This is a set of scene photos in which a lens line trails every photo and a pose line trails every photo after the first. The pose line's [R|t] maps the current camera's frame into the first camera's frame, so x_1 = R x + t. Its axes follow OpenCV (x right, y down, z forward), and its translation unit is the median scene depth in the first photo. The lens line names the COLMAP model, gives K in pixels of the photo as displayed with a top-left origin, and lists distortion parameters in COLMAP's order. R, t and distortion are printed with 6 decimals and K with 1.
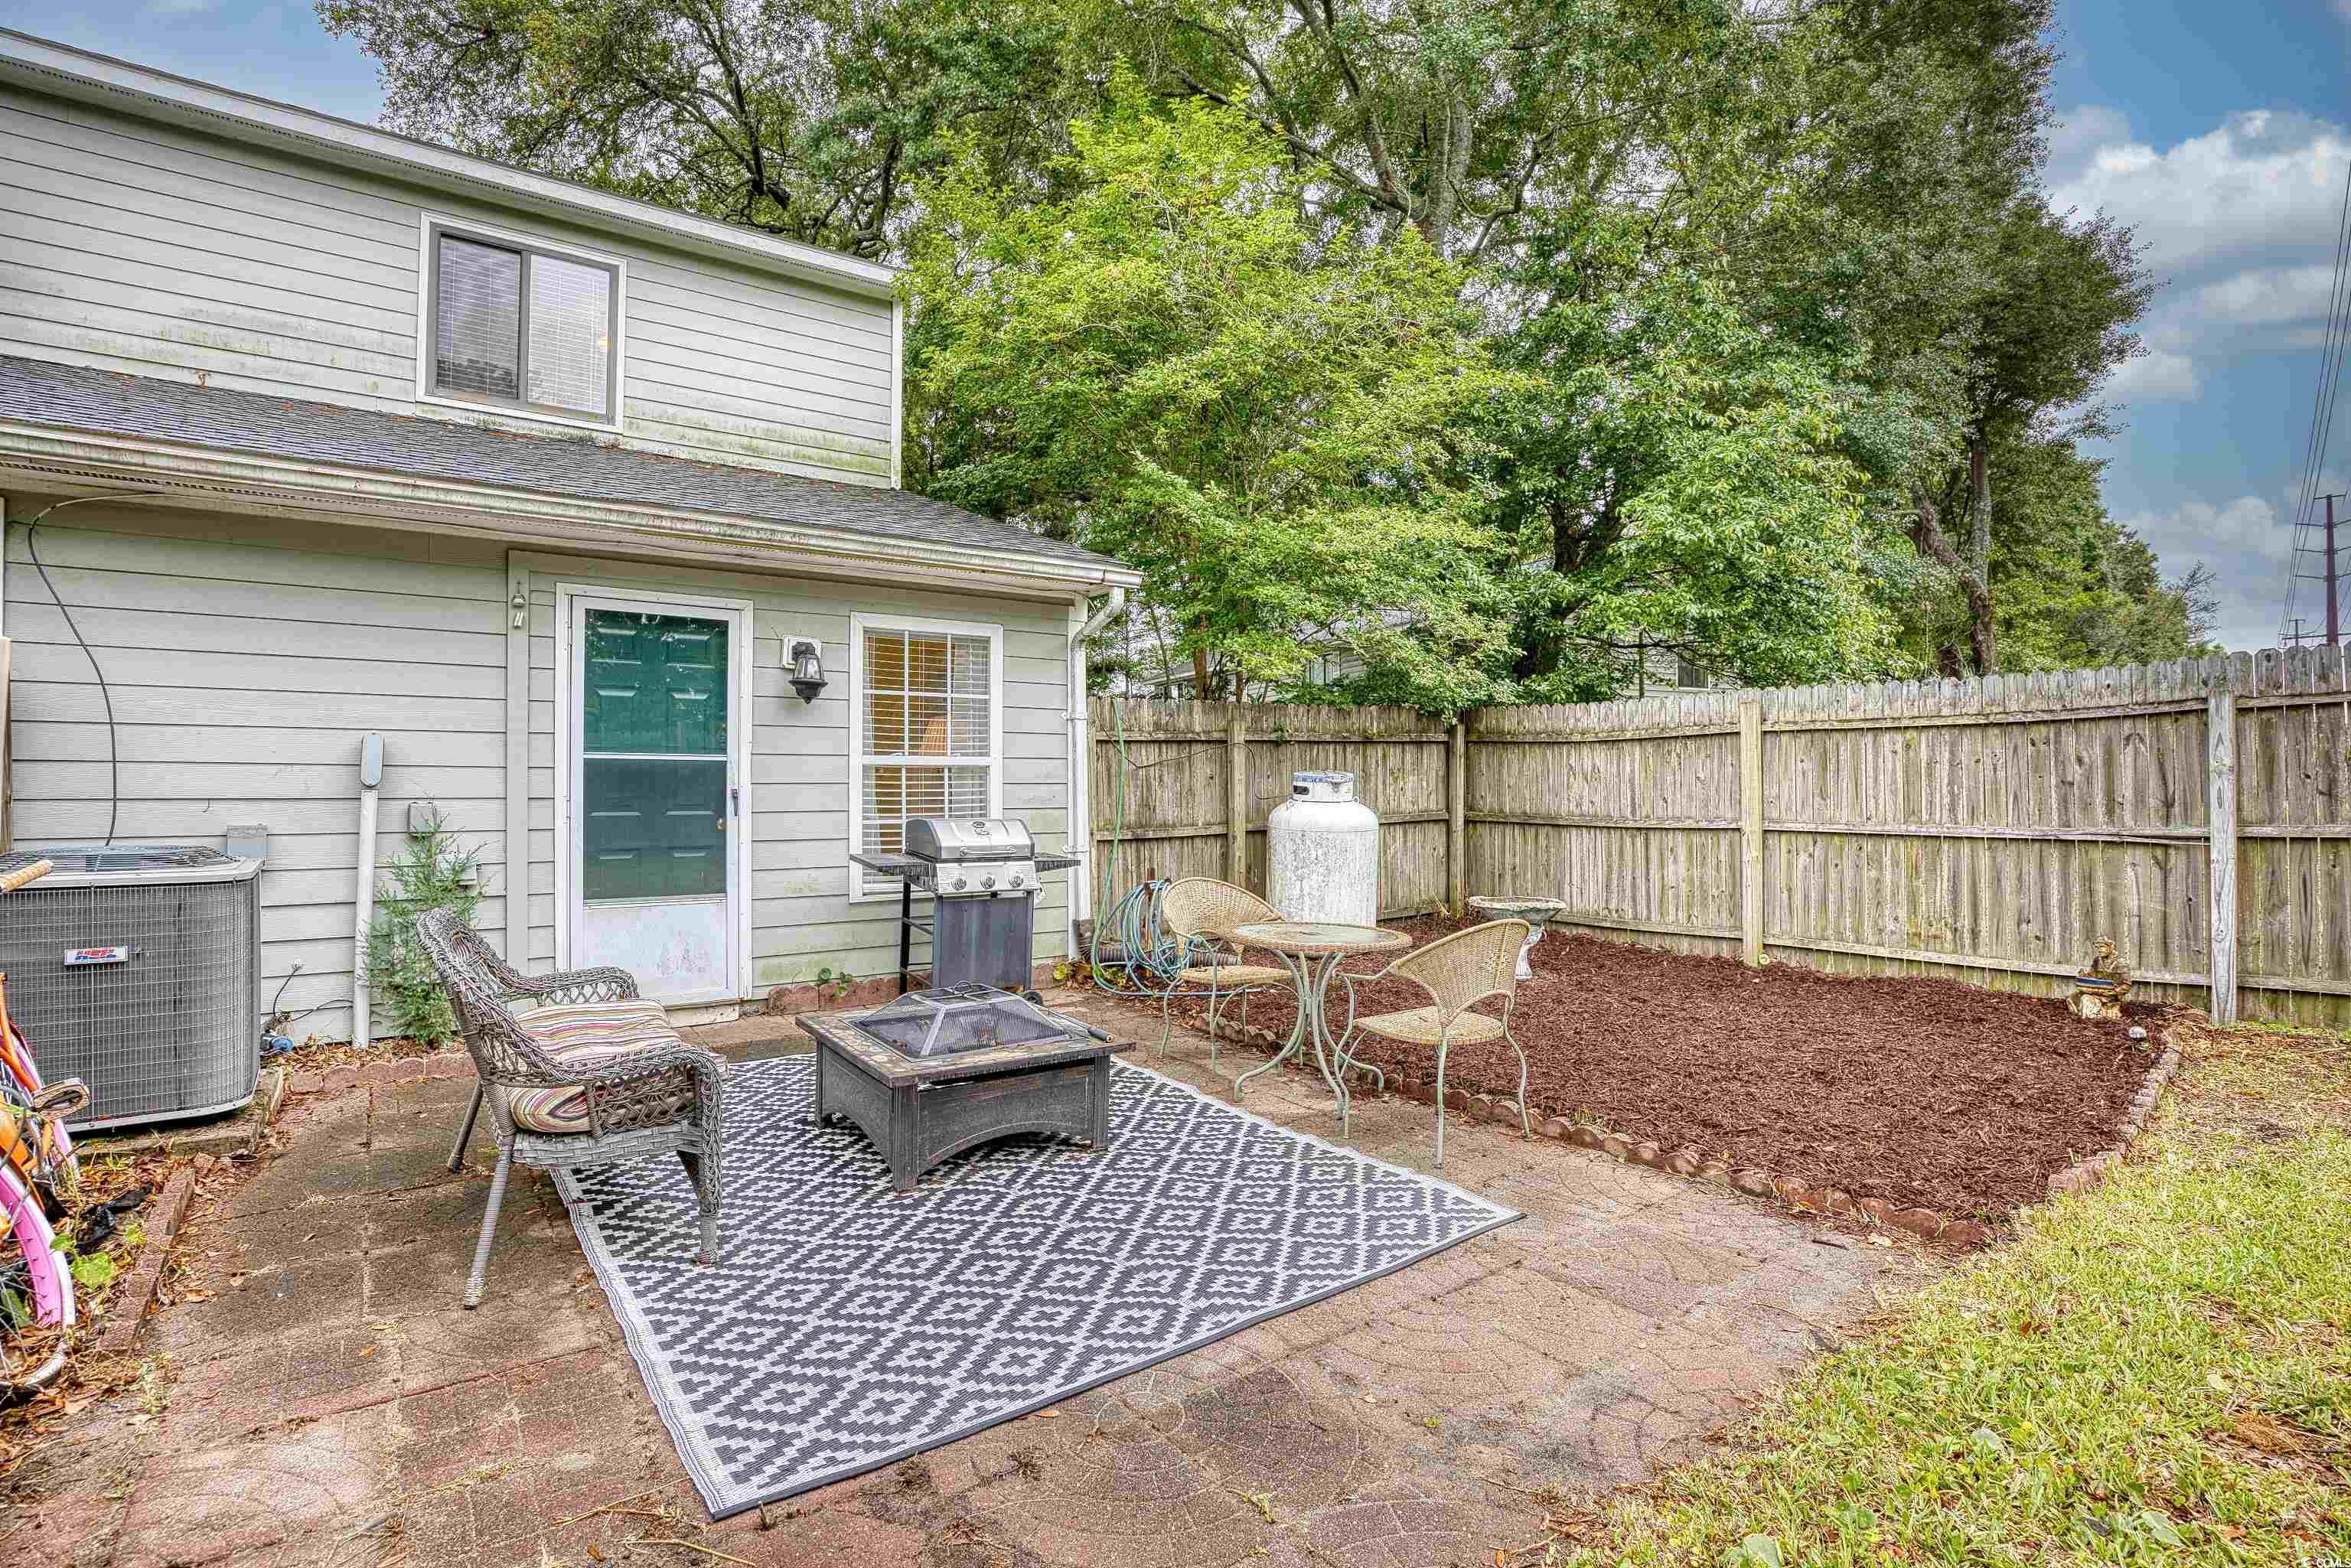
lens RADIAL K [[1117.6, 0, 1172.0], [0, 1117.6, 769.8], [0, 0, 1]] dist [-0.063982, 0.019462]
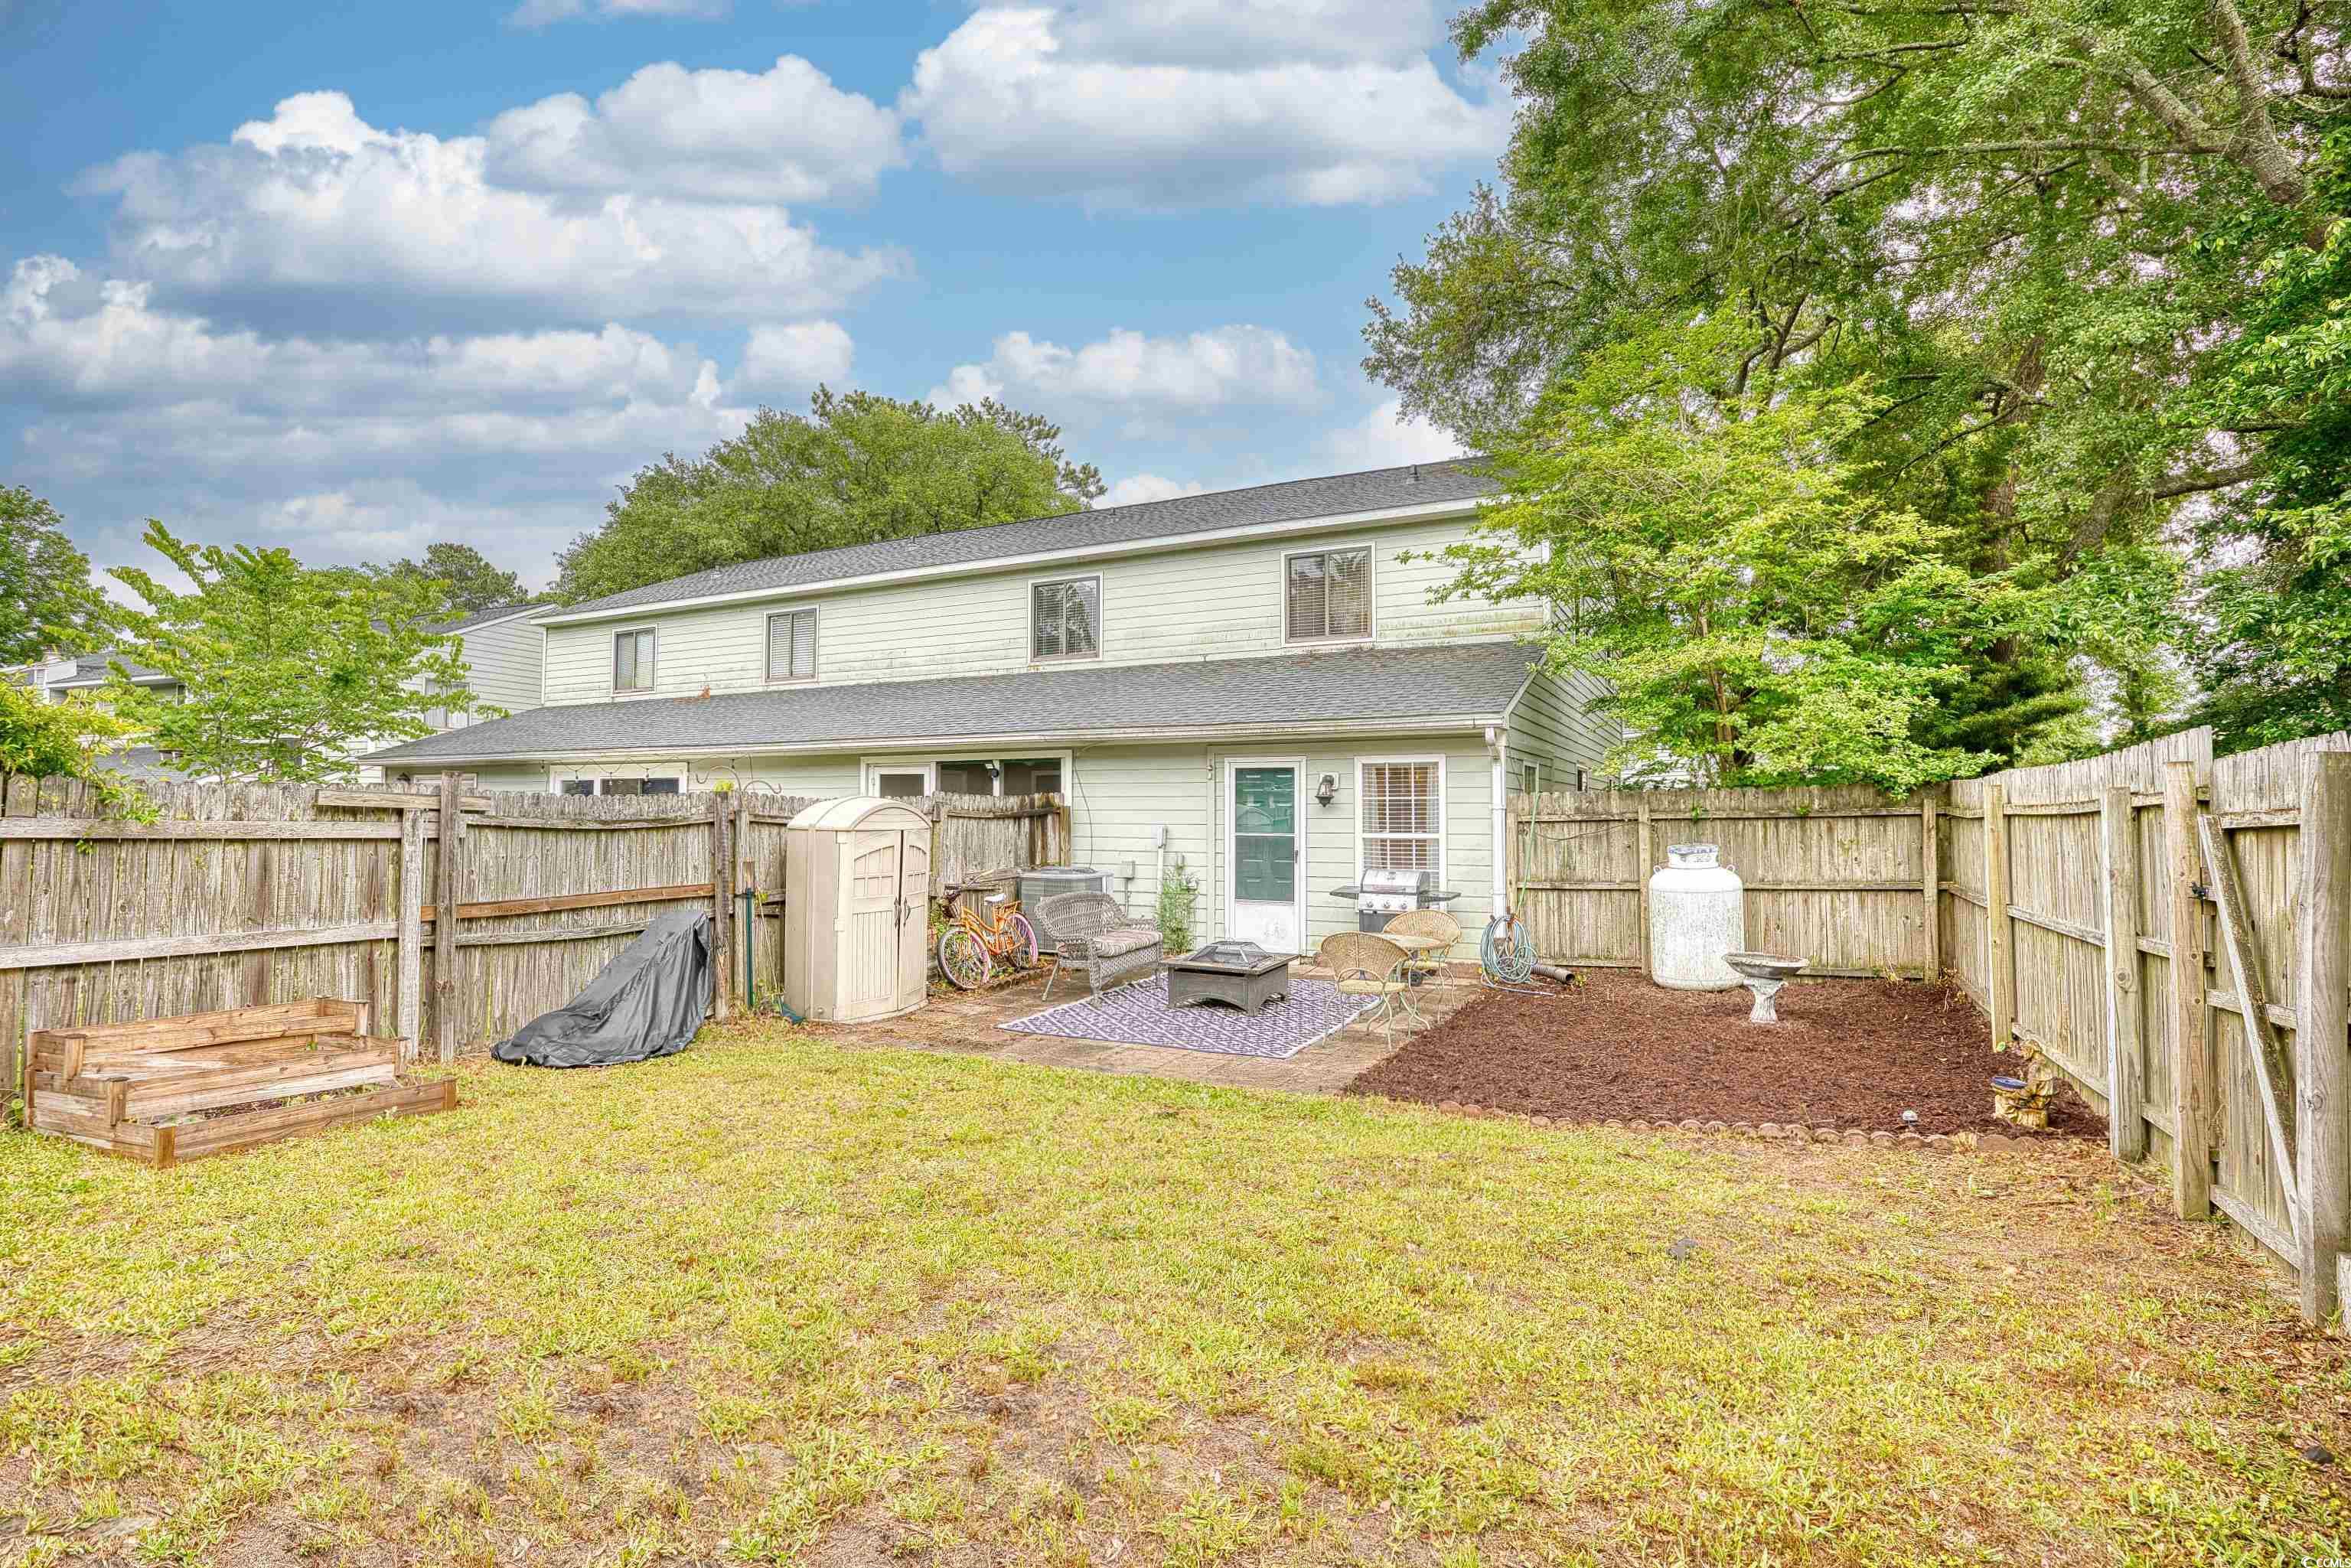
lens RADIAL K [[1117.6, 0, 1172.0], [0, 1117.6, 769.8], [0, 0, 1]] dist [-0.063982, 0.019462]
pose [[0.449512, -0.036224, -0.892540, 1.259769], [0.008678, 0.999307, -0.036187, -0.054766], [0.893232, 0.008521, 0.449515, -0.118594]]
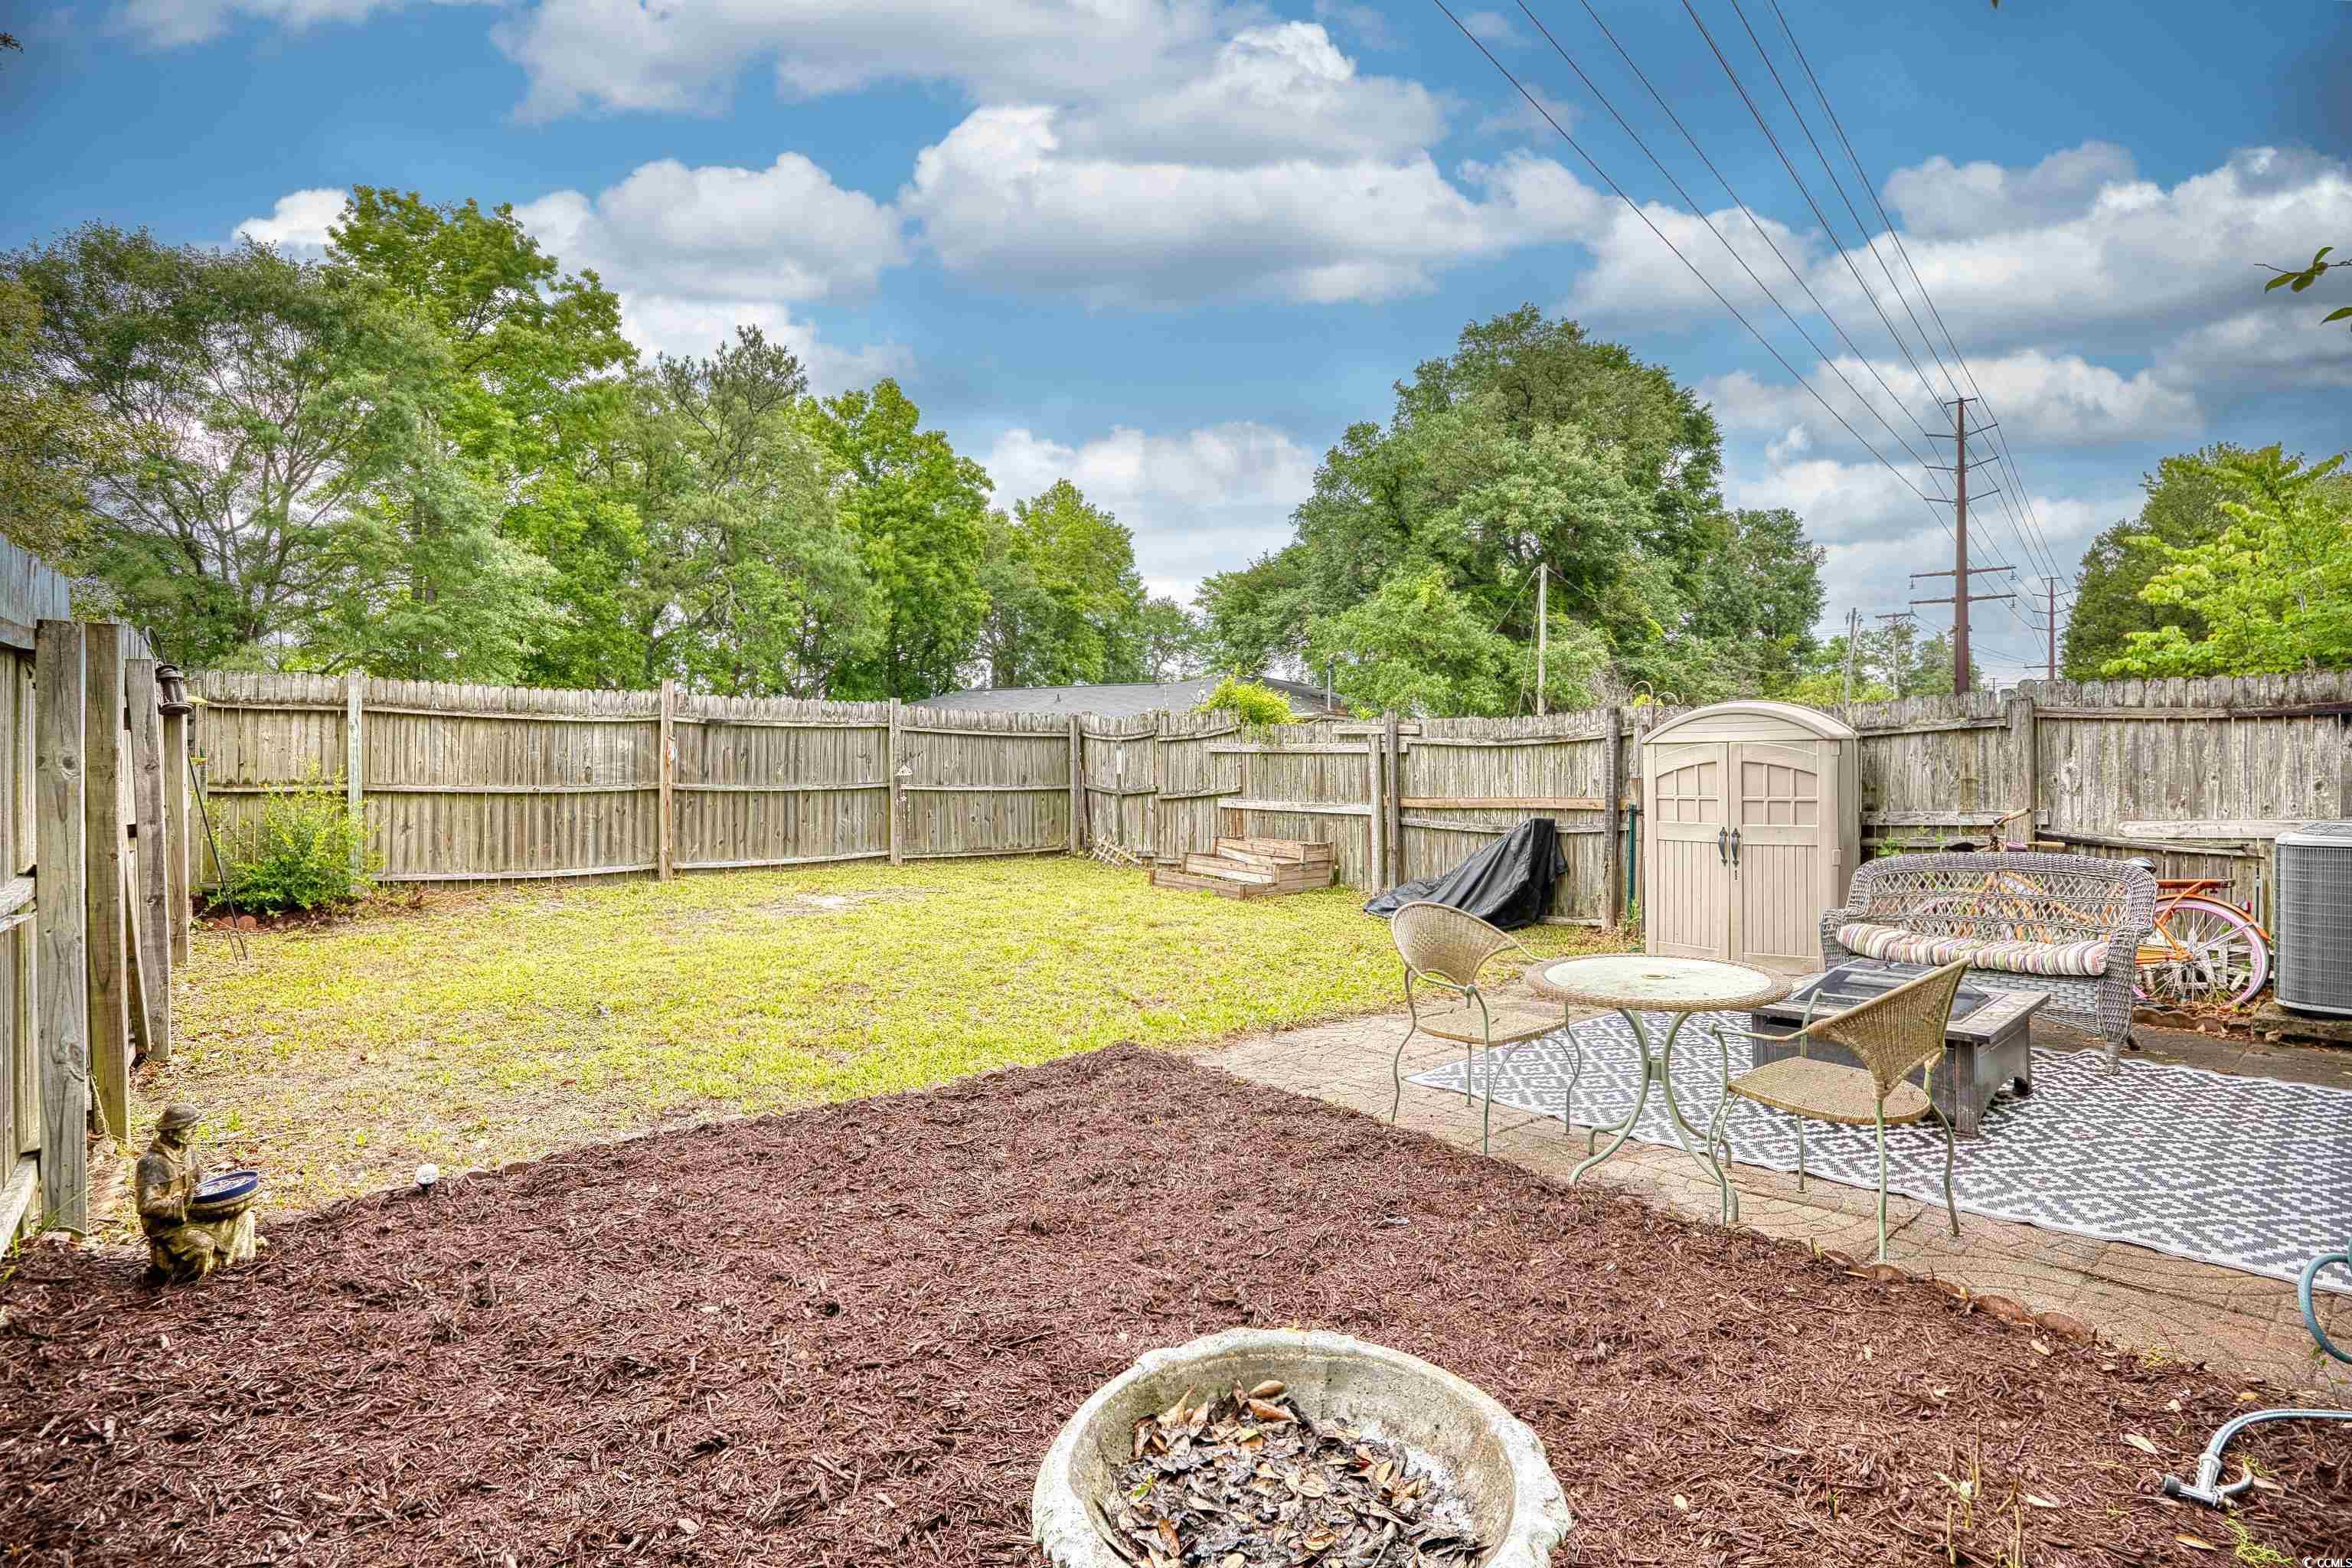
lens RADIAL K [[1127.2, 0, 1174.1], [0, 1127.2, 770.5], [0, 0, 1]] dist [-0.064248, 0.017829]
pose [[-0.997649, 0.002687, -0.068482, 0.409832], [0.003258, 0.999961, -0.008227, 0.007165], [0.068457, -0.008431, -0.997618, 1.370677]]
